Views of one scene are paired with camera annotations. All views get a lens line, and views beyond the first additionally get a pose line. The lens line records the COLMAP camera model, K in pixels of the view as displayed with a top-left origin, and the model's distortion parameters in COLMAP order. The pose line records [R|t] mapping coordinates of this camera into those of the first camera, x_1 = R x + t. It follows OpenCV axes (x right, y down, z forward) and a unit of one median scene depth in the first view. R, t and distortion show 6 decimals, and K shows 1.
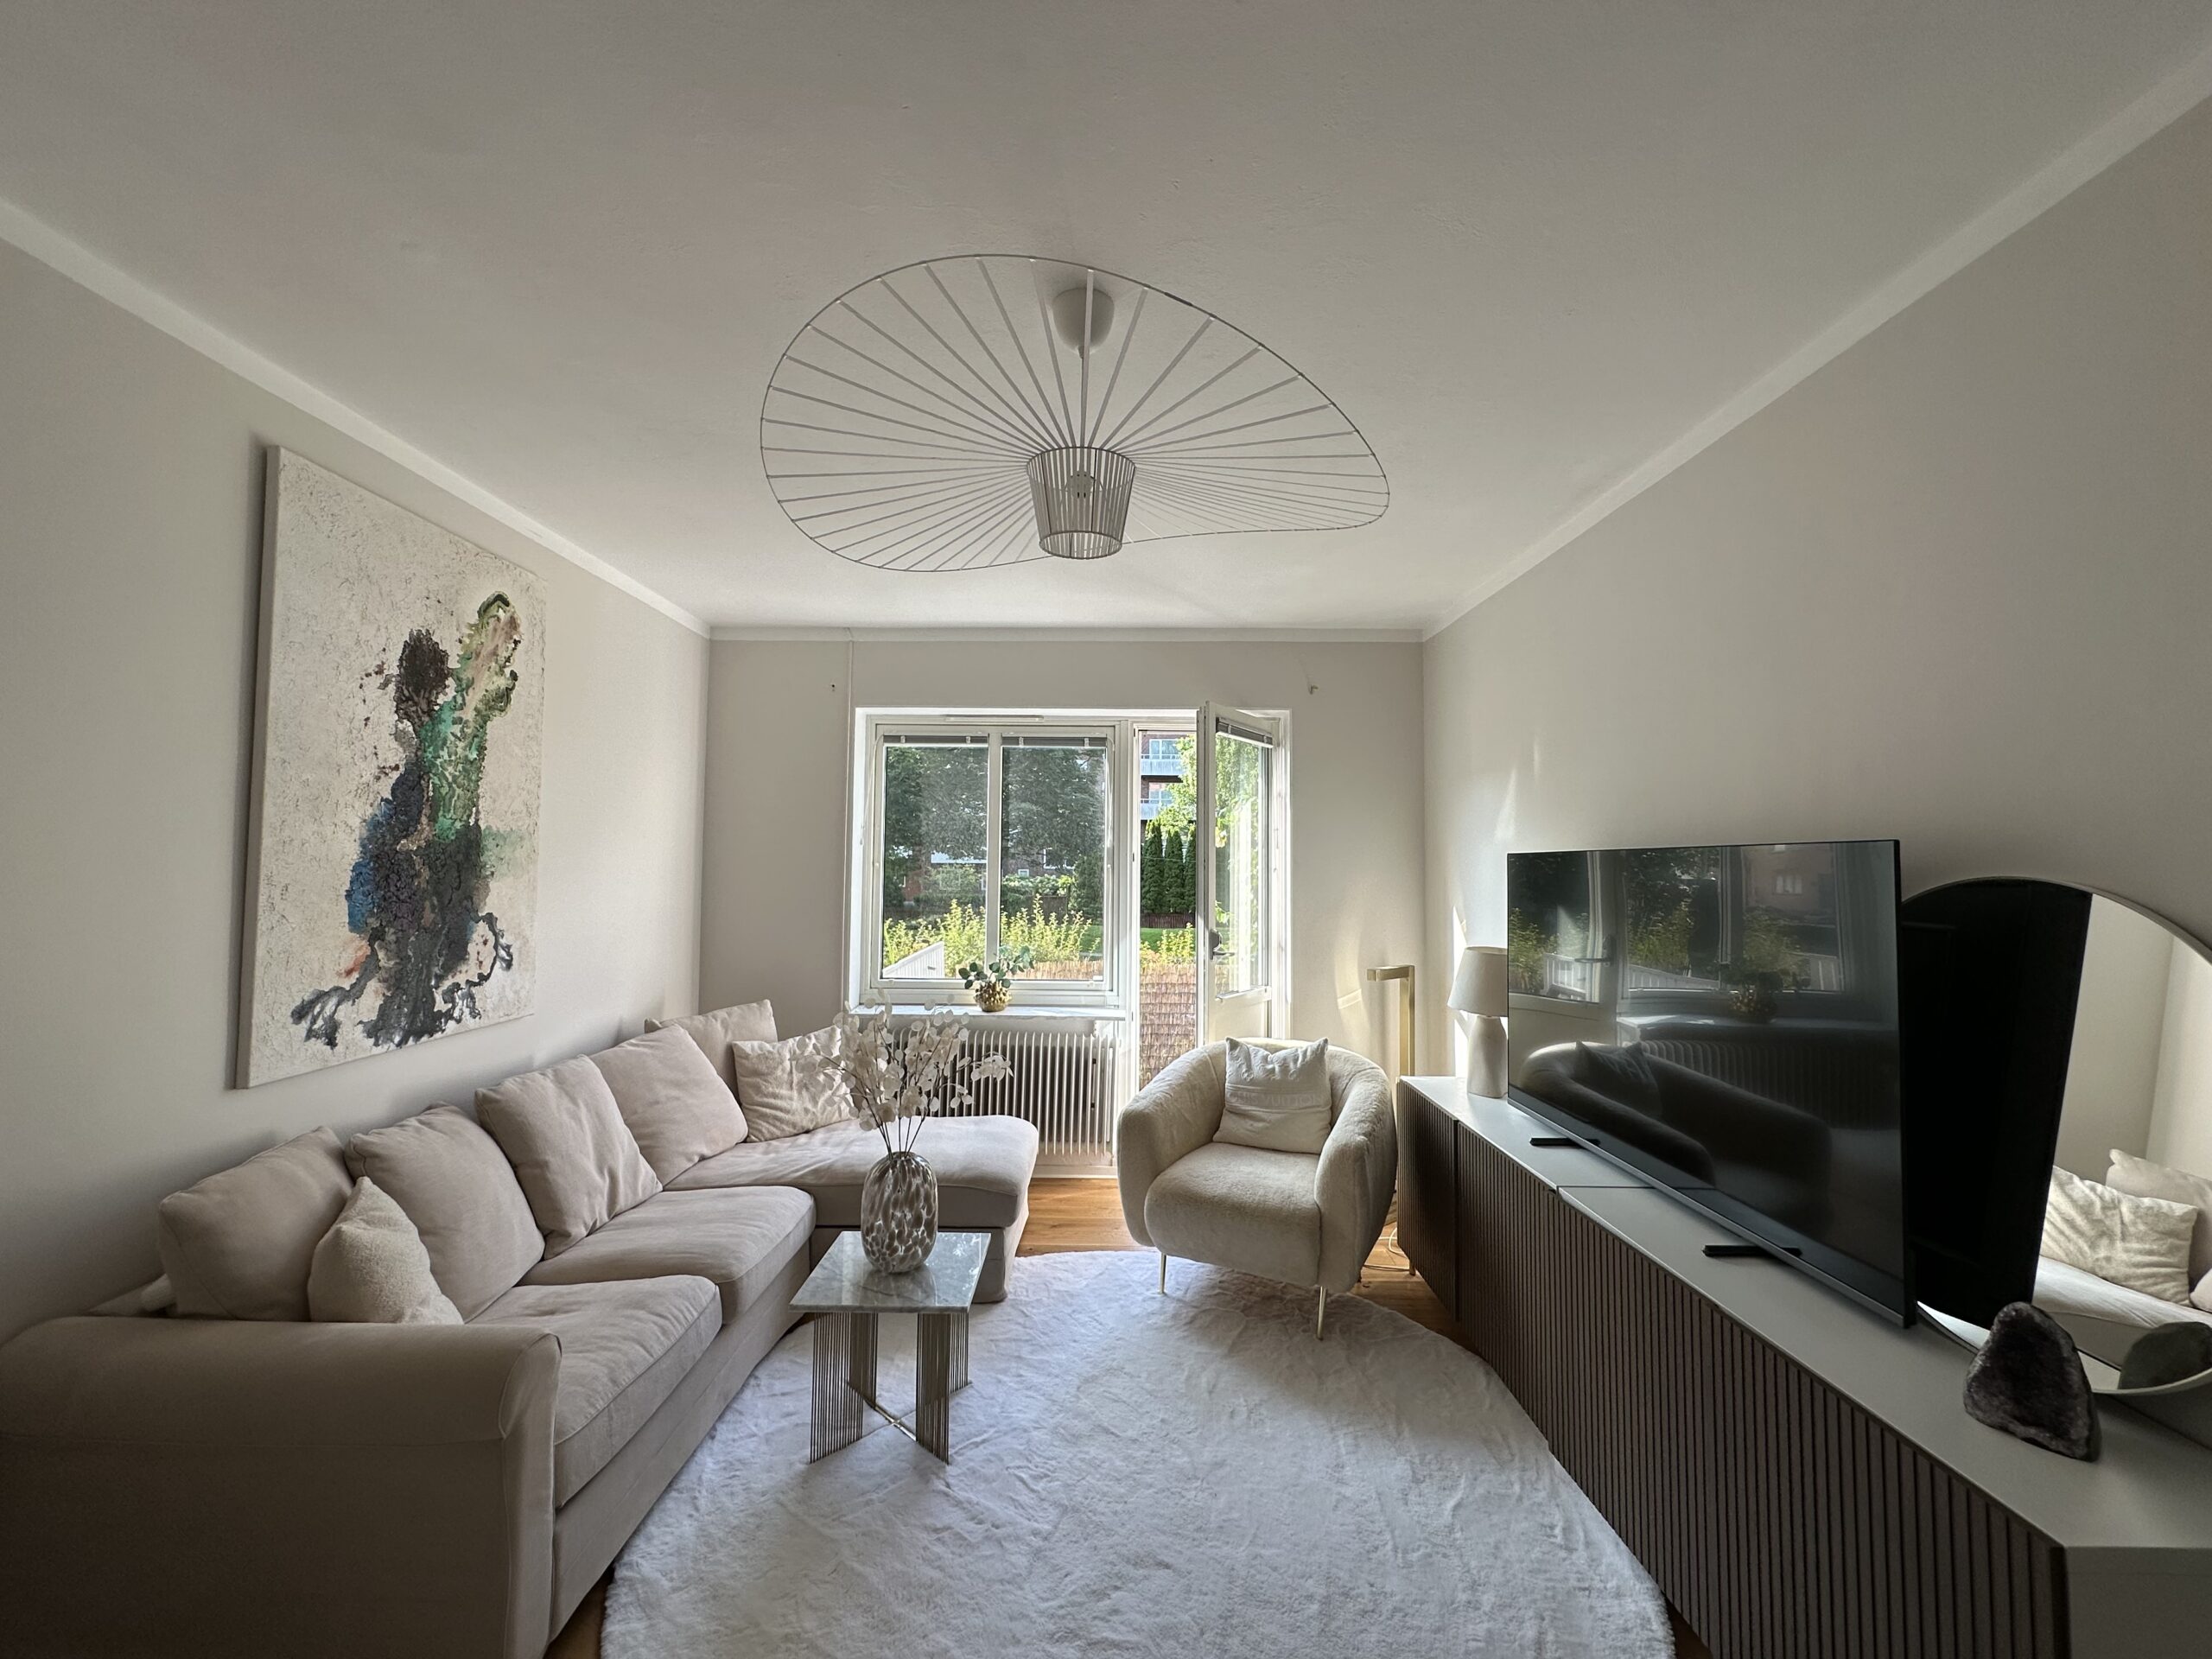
lens RADIAL K [[882.6, 0, 1106.0], [0, 882.6, 829.5], [0, 0, 1]] dist [-0.001080, -0.000106]
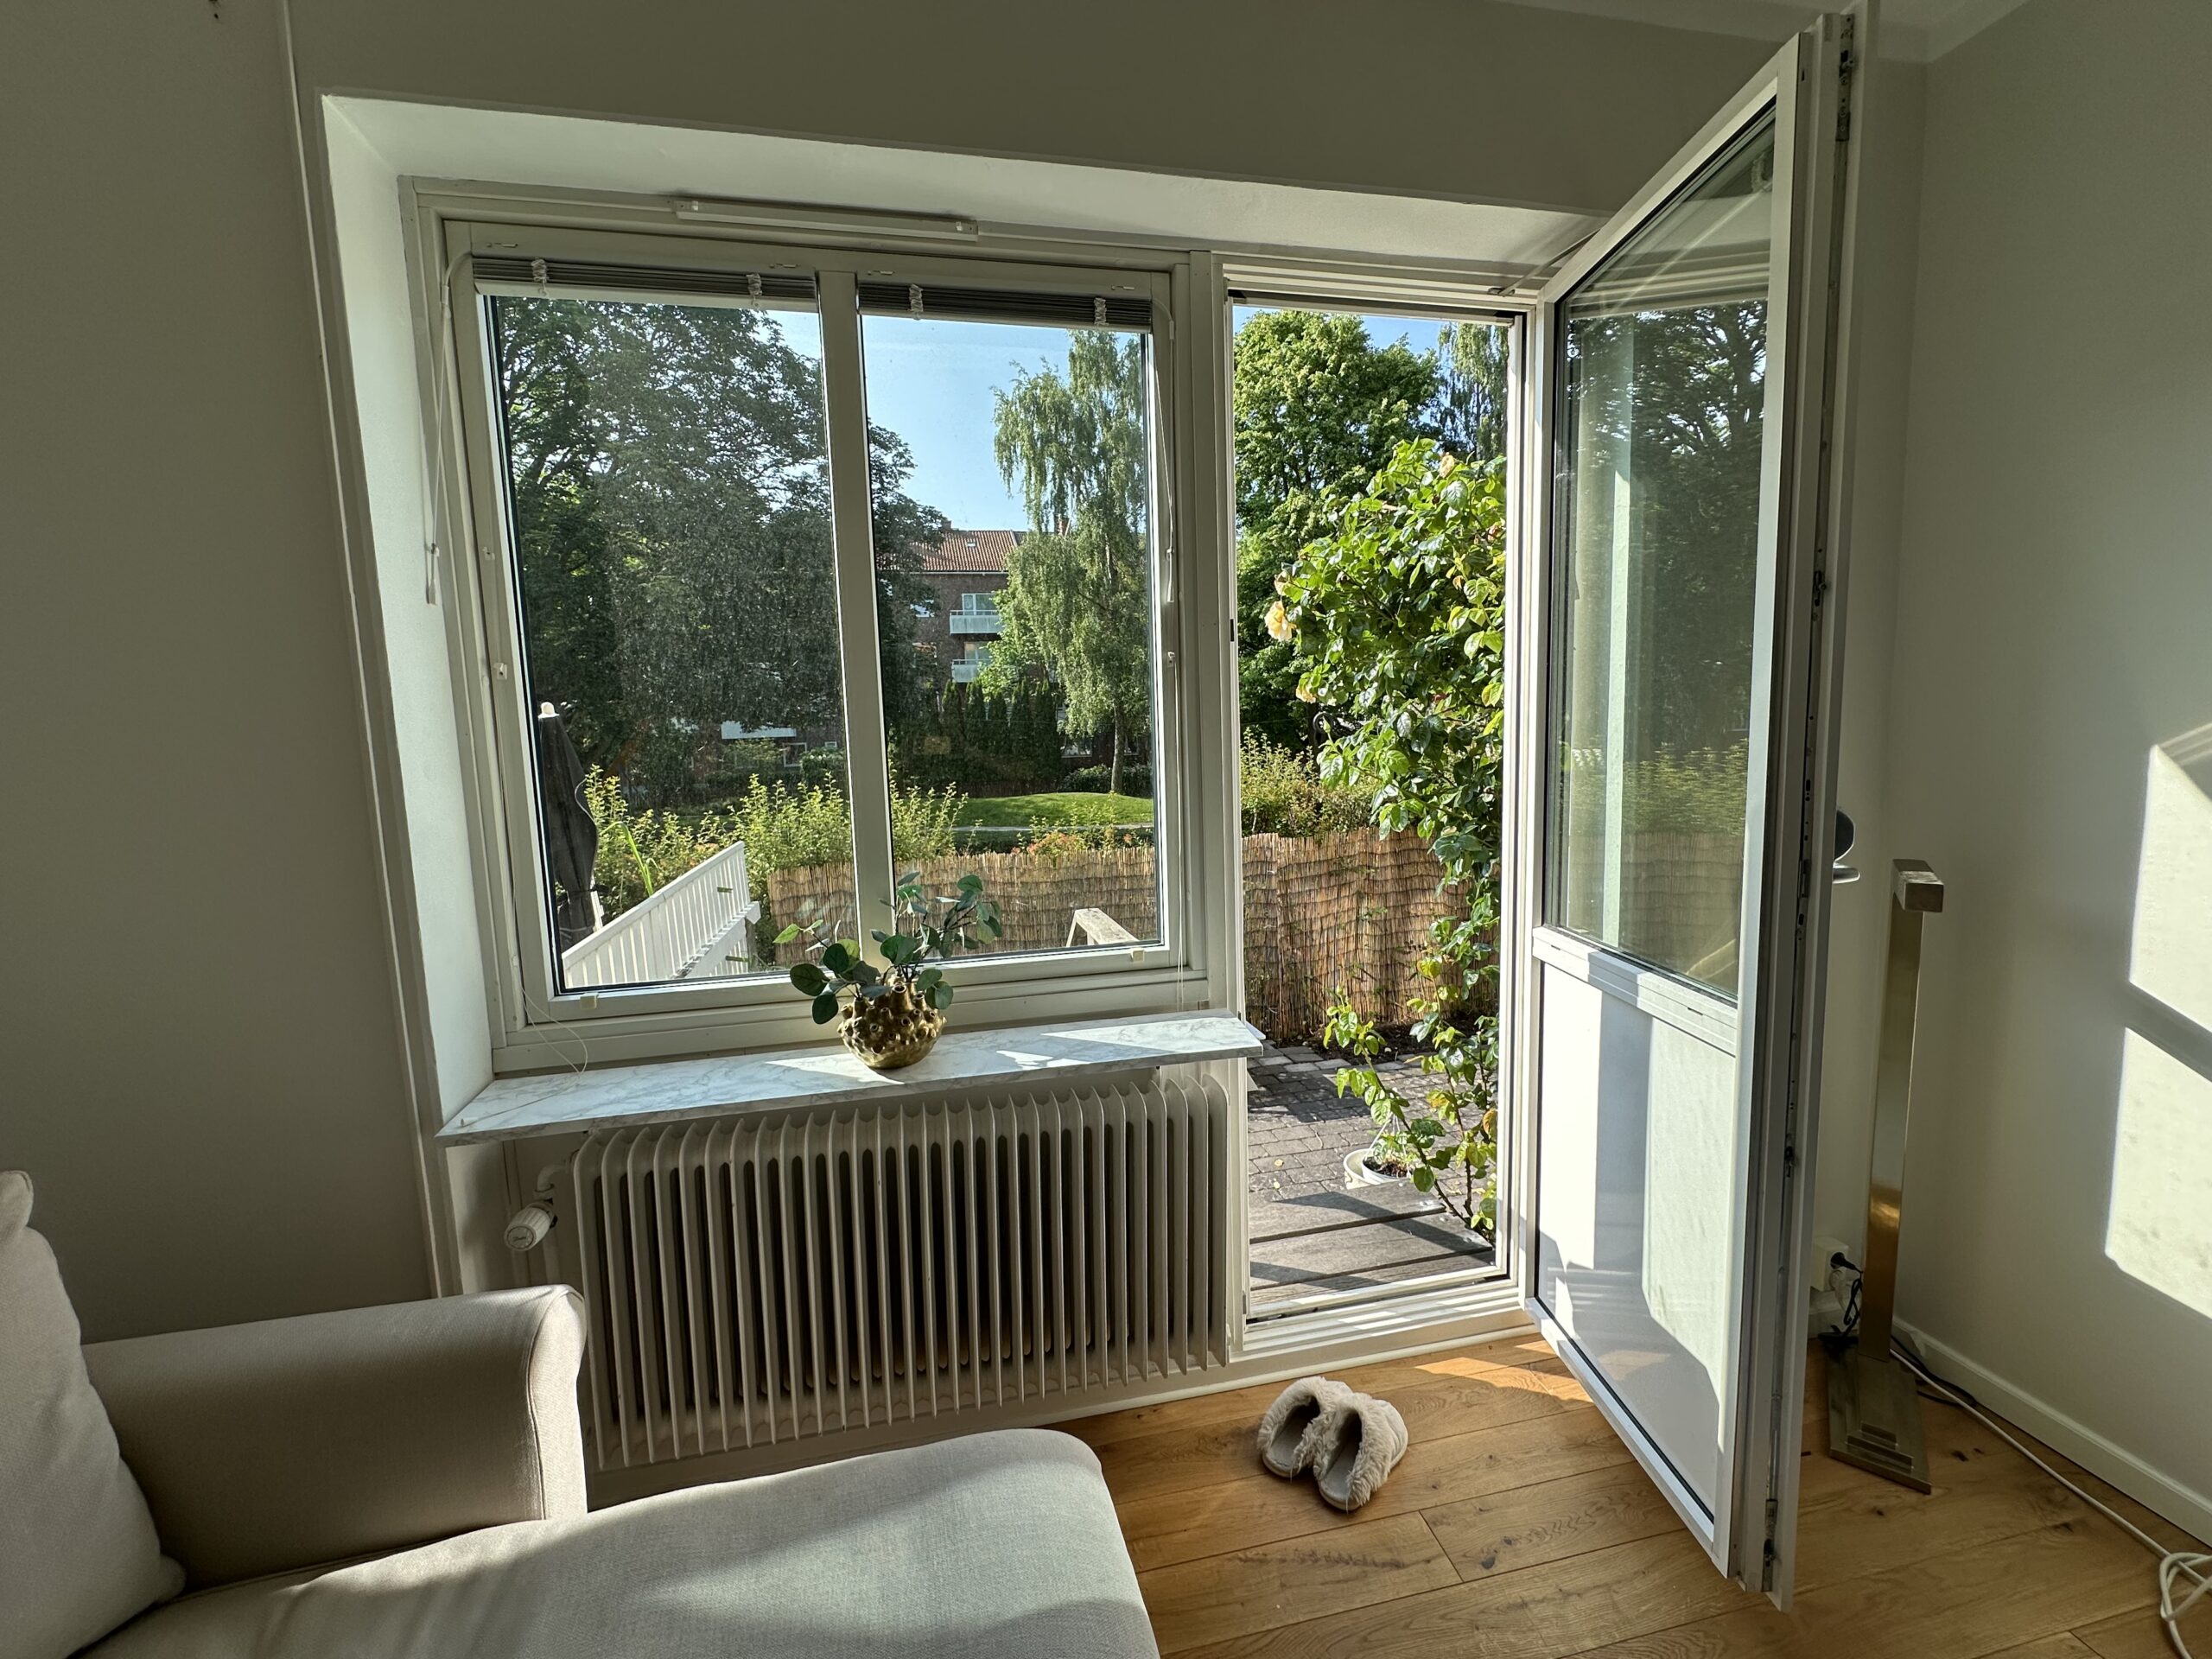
lens RADIAL K [[882.6, 0, 1106.0], [0, 882.6, 829.5], [0, 0, 1]] dist [-0.001080, -0.000106]
pose [[0.976755, -0.063923, 0.204606, -0.107726], [0.032503, 0.987631, 0.153391, 0.055621], [-0.211881, -0.143175, 0.966751, 0.616517]]
